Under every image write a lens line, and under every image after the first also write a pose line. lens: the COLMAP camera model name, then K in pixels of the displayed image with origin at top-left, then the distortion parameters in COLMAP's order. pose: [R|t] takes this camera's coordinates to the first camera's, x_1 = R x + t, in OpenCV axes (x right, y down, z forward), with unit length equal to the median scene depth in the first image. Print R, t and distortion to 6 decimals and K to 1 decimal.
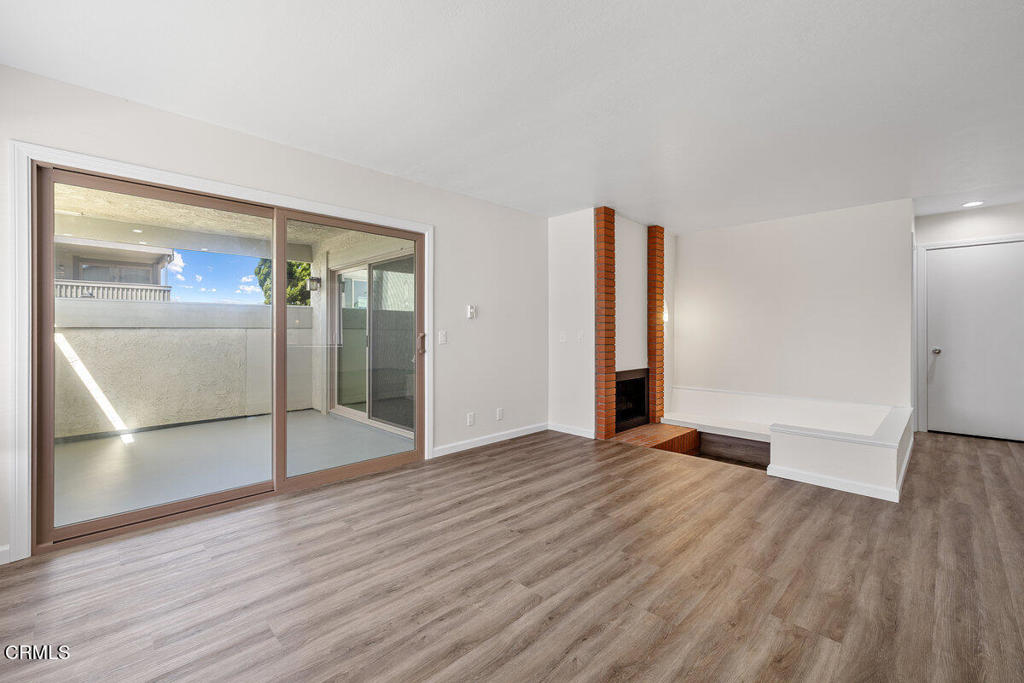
lens RADIAL K [[436.8, 0, 505.2], [0, 436.8, 330.1], [0, 0, 1]] dist [-0.001474, -0.000014]
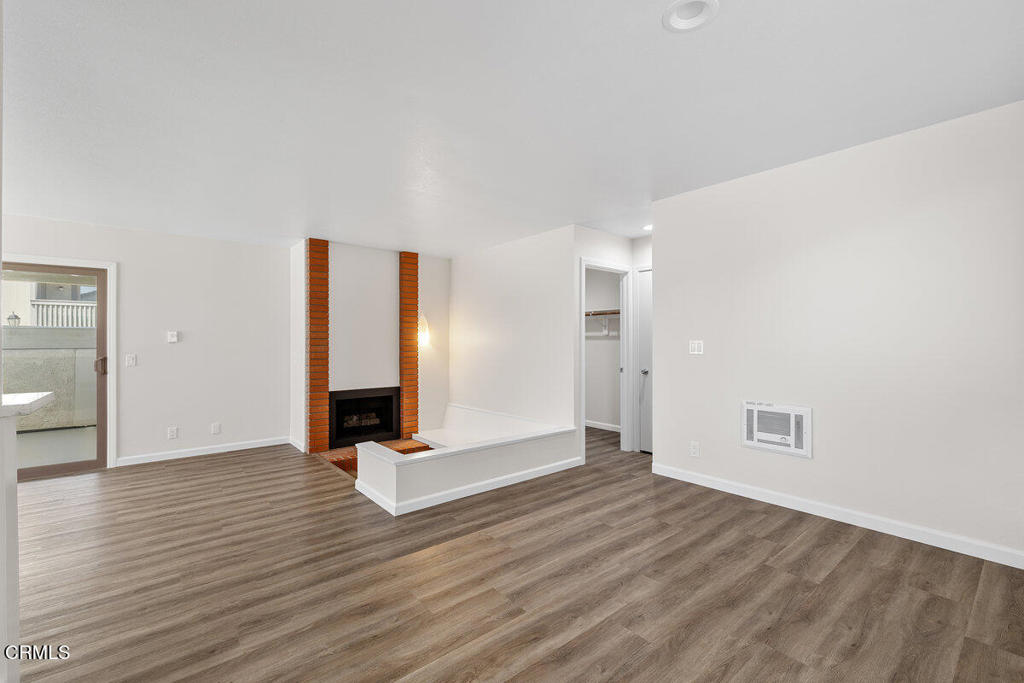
lens RADIAL K [[436.3, 0, 512.0], [0, 436.3, 341.5], [0, 0, 1]] dist [-0.004763, -0.000169]
pose [[0.997016, -0.003402, -0.077124, 0.732178], [0.003359, 0.999994, -0.000679, -0.022018], [0.077126, 0.000418, 0.997021, -0.036060]]
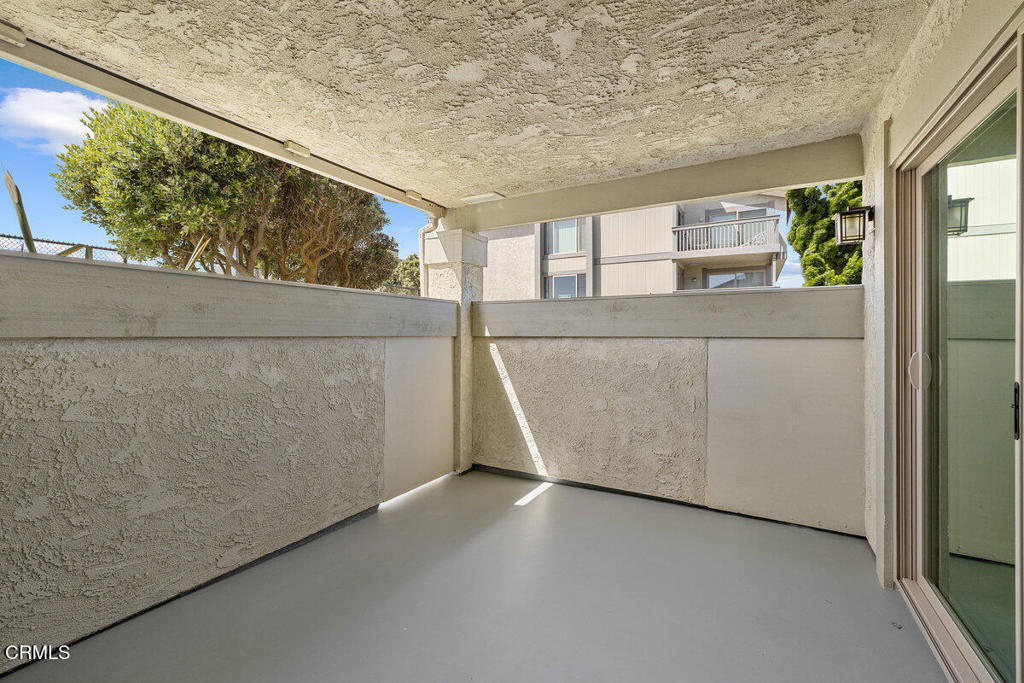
lens RADIAL K [[440.3, 0, 515.6], [0, 440.3, 335.6], [0, 0, 1]] dist [0.000211, 0.000210]
pose [[0.279057, 0.003734, -0.960267, -0.184710], [-0.001374, 0.999993, 0.003489, -0.010172], [0.960273, 0.000346, 0.279060, 0.752910]]
